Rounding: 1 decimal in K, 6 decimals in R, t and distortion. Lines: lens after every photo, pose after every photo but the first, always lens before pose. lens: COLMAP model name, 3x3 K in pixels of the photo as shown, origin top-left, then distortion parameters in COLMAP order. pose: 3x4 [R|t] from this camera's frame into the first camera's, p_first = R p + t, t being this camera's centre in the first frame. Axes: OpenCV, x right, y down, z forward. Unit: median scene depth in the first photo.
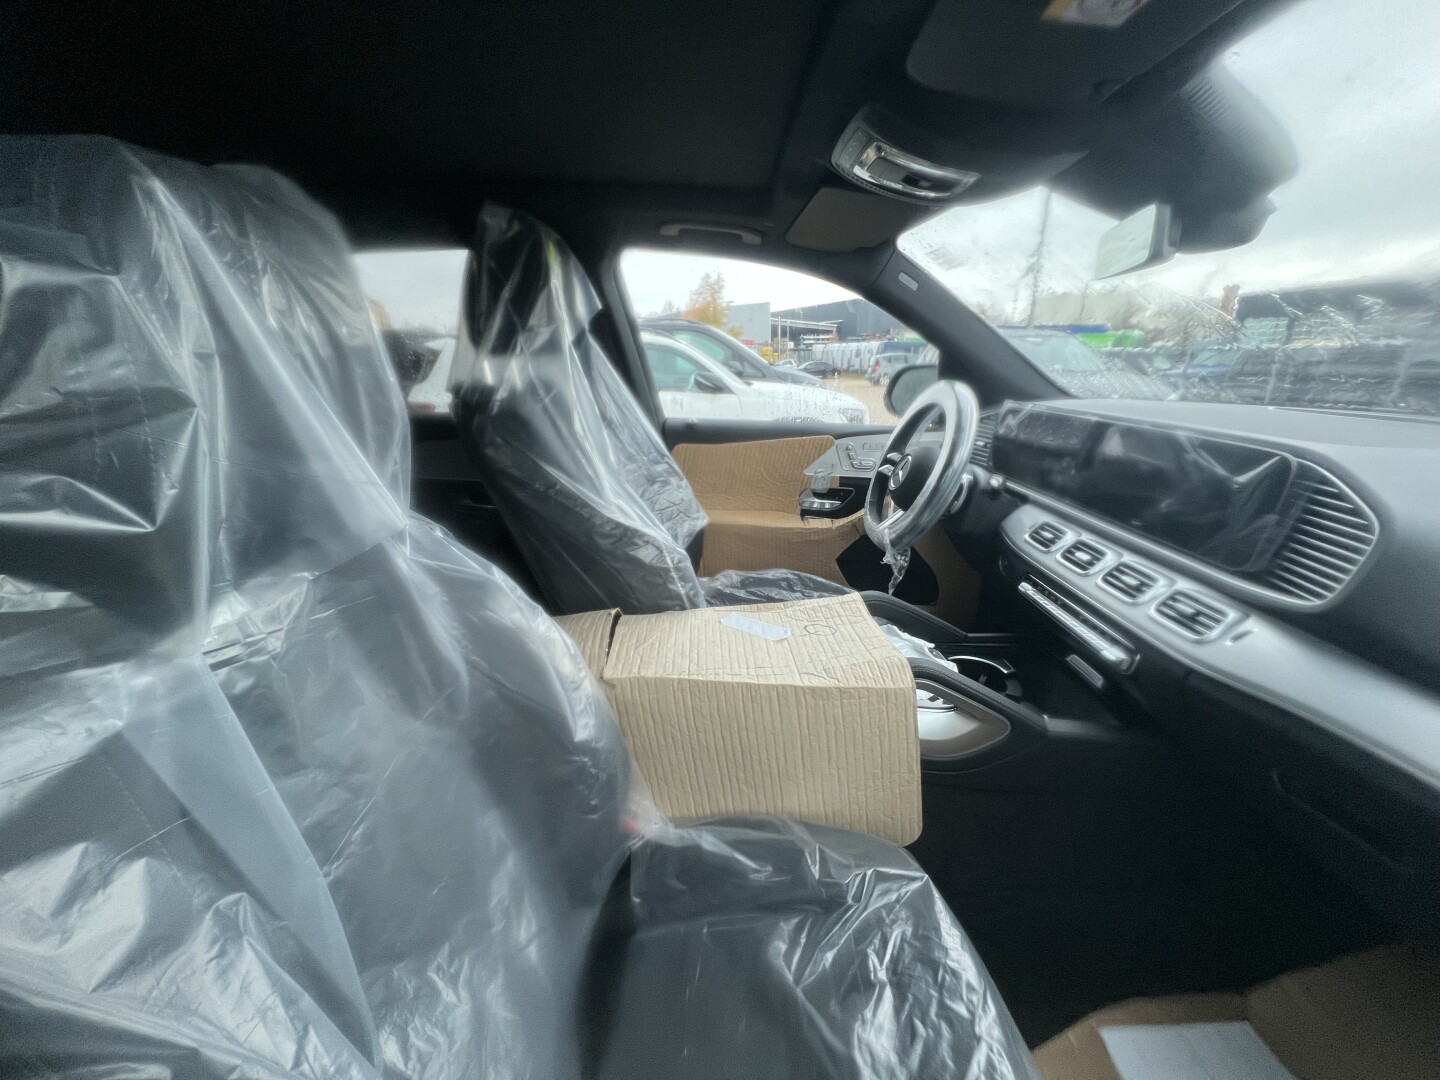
lens RADIAL K [[569.3, 0, 711.3], [0, 569.3, 548.7], [0, 0, 1]] dist [0.011478, -0.000069]
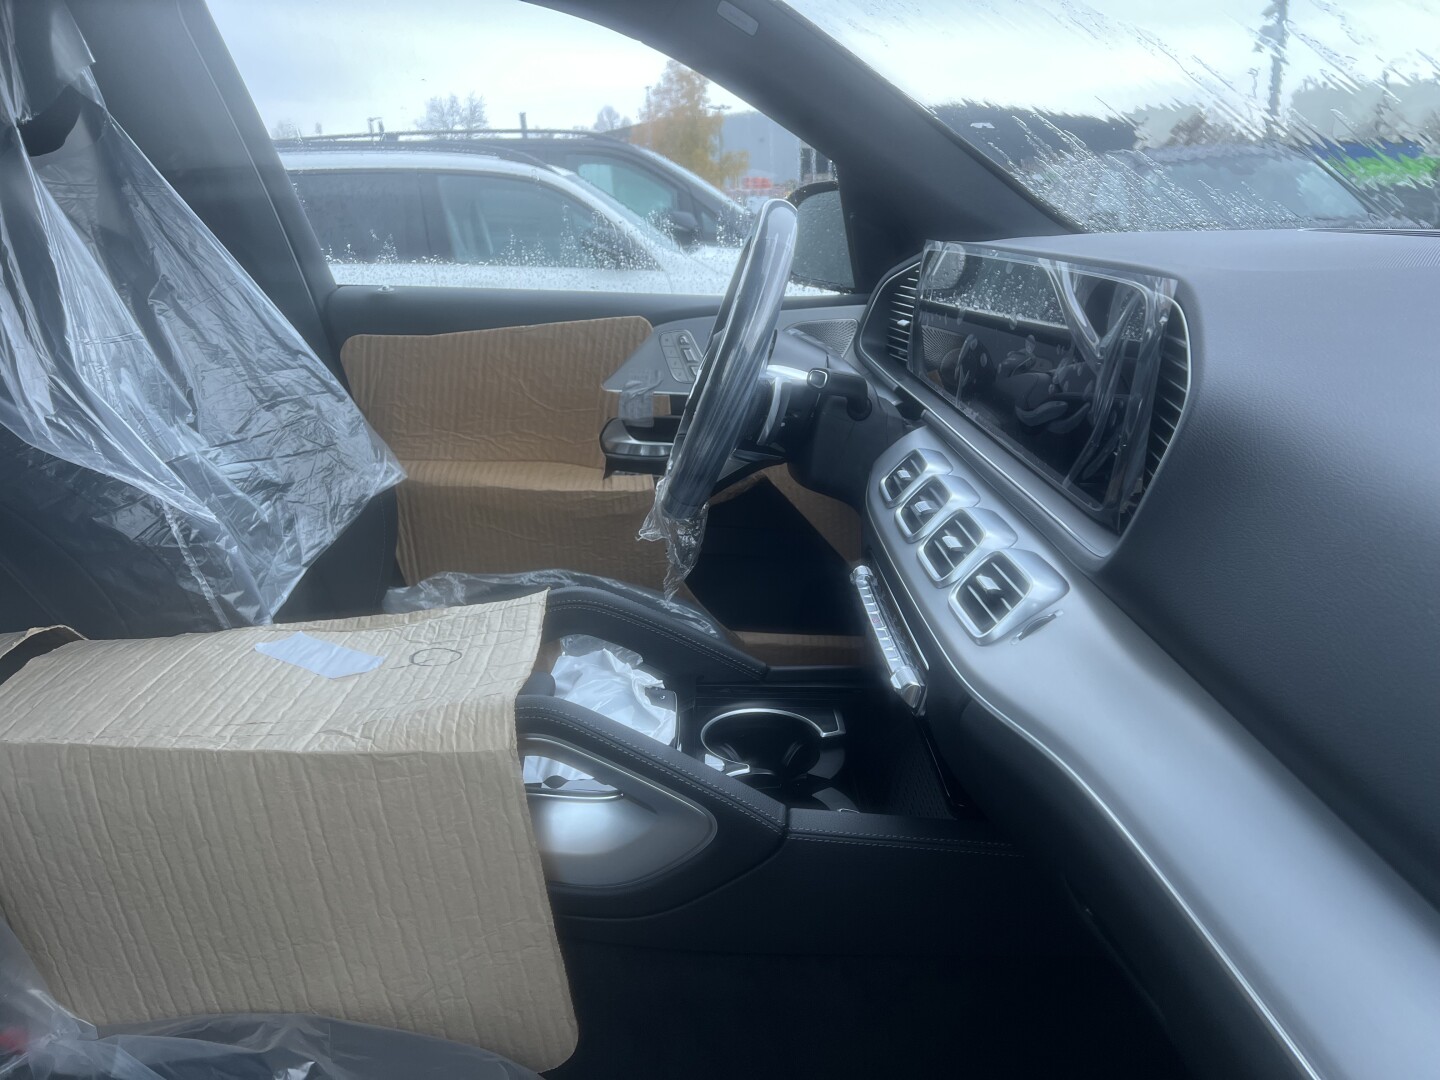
lens RADIAL K [[1082.5, 0, 720.4], [0, 1082.5, 541.1], [0, 0, 1]] dist [0.066846, -0.077885]
pose [[0.999833, -0.015945, 0.008976, 0.407894], [0.016222, 0.999366, -0.031697, 0.066065], [-0.008465, 0.031837, 0.999457, -0.002112]]
